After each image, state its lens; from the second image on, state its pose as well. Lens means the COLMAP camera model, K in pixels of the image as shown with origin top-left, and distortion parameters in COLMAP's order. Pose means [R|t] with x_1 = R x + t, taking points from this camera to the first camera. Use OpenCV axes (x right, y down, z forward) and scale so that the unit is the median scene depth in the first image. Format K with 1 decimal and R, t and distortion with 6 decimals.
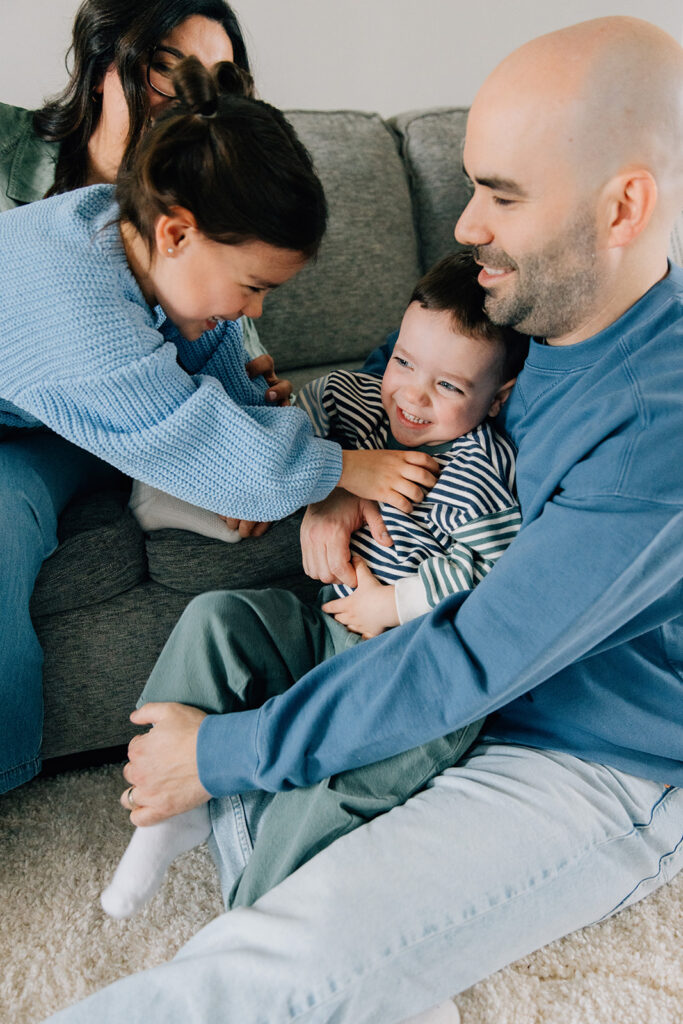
lens RADIAL K [[766.8, 0, 341.5], [0, 766.8, 512.0], [0, 0, 1]] dist [-0.003885, -0.001346]
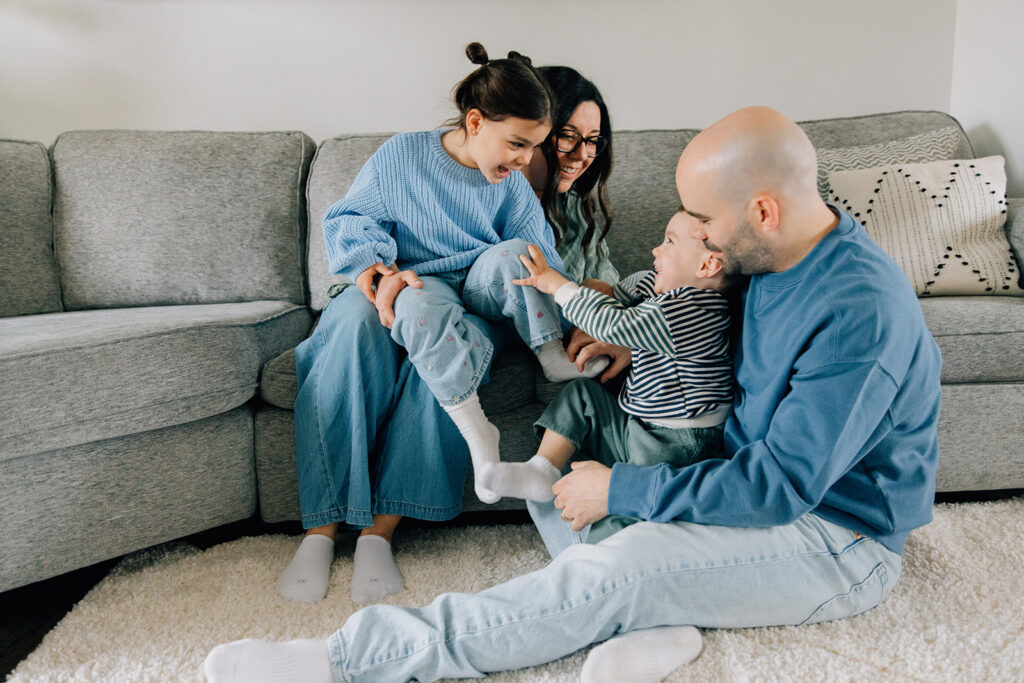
lens RADIAL K [[766.8, 0, 512.0], [0, 766.8, 341.5], [0, 0, 1]] dist [-0.003885, -0.001346]
pose [[0.968080, 0.049354, -0.245734, 0.115351], [-0.097415, 0.977429, -0.187464, 0.341290], [0.230935, 0.205419, 0.951037, -0.731725]]
